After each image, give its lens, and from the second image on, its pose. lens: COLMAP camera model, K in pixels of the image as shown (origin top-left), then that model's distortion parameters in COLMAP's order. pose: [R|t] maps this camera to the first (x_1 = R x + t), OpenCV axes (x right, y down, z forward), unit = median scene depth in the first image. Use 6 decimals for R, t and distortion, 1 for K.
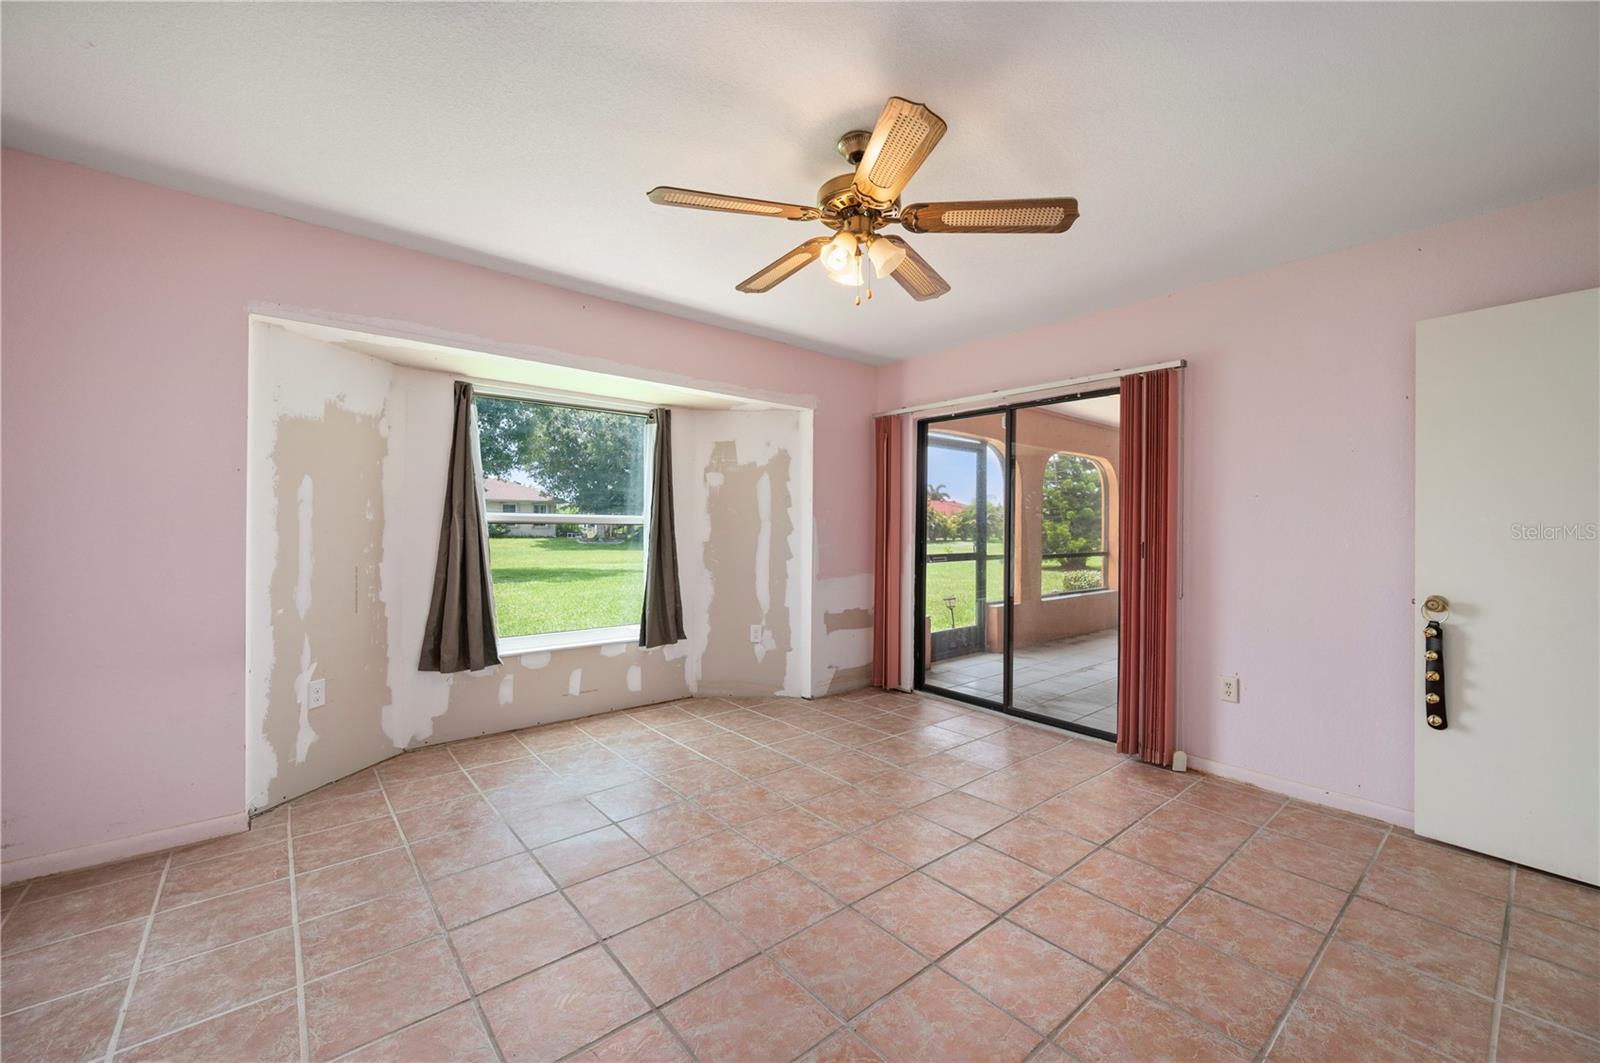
lens RADIAL K [[637.8, 0, 790.5], [0, 637.8, 524.1], [0, 0, 1]] dist [-0.002944, 0.000807]
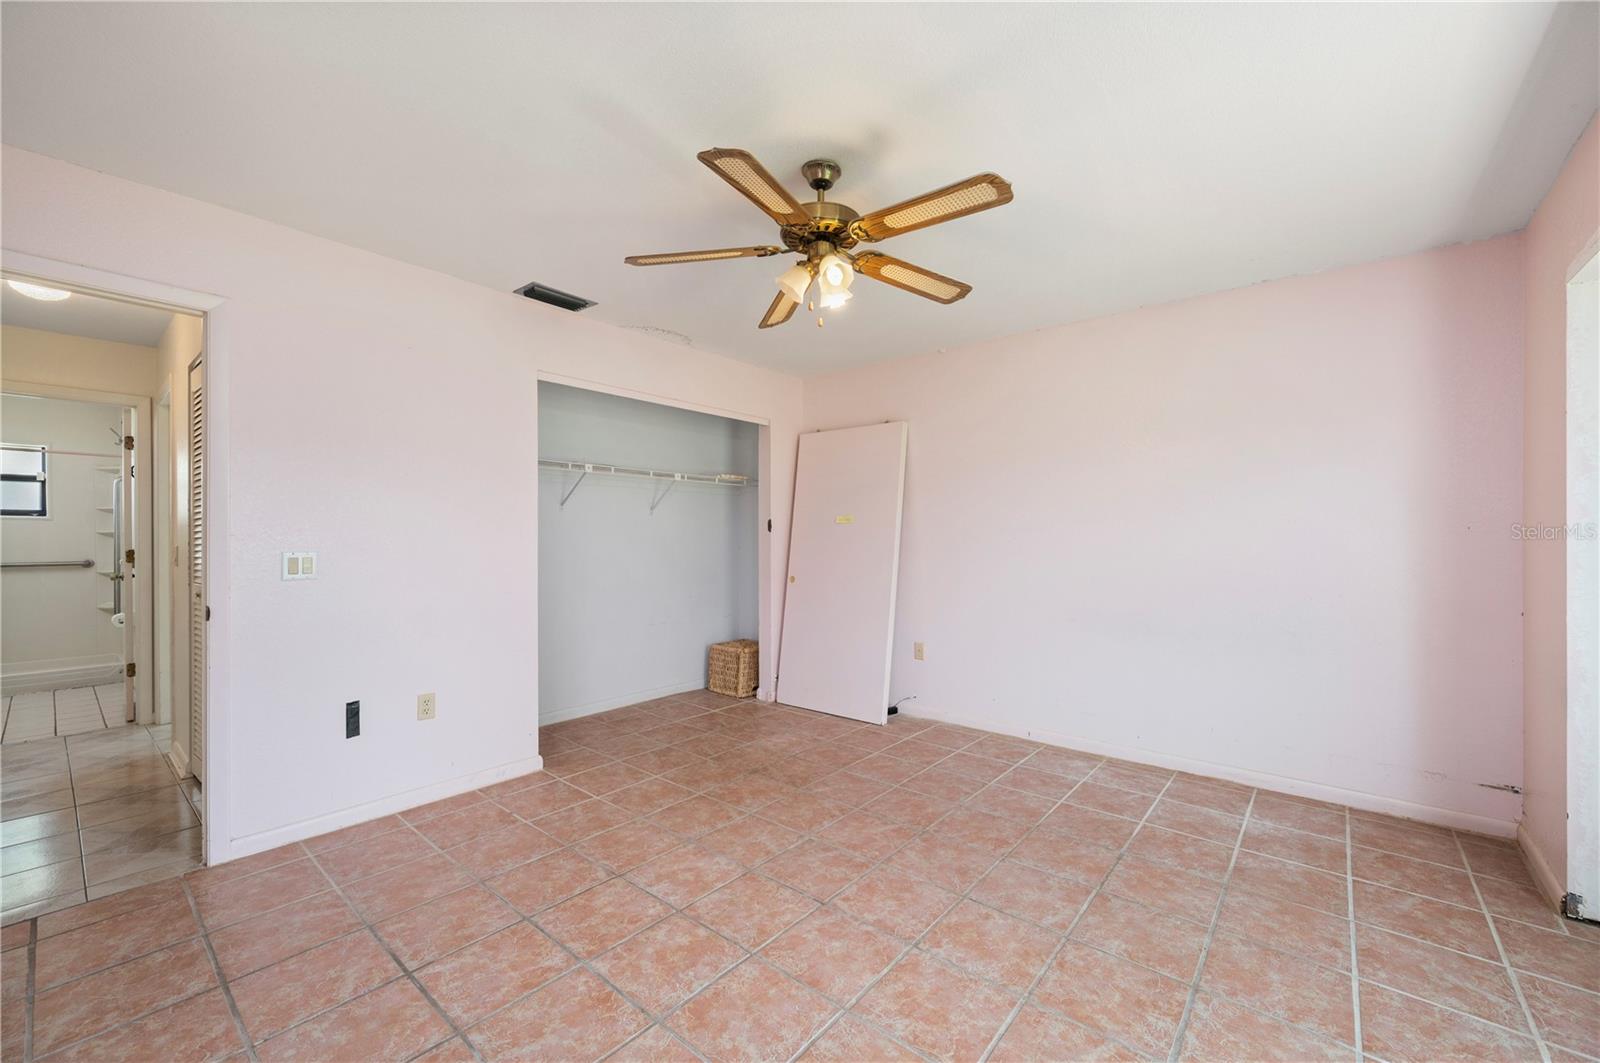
lens RADIAL K [[637.8, 0, 798.9], [0, 637.8, 534.7], [0, 0, 1]] dist [-0.002944, 0.000807]
pose [[-0.983422, -0.009579, -0.181081, 0.310795], [-0.008398, 0.999938, -0.007290, 0.006875], [0.181139, -0.005649, -0.983441, 1.923965]]
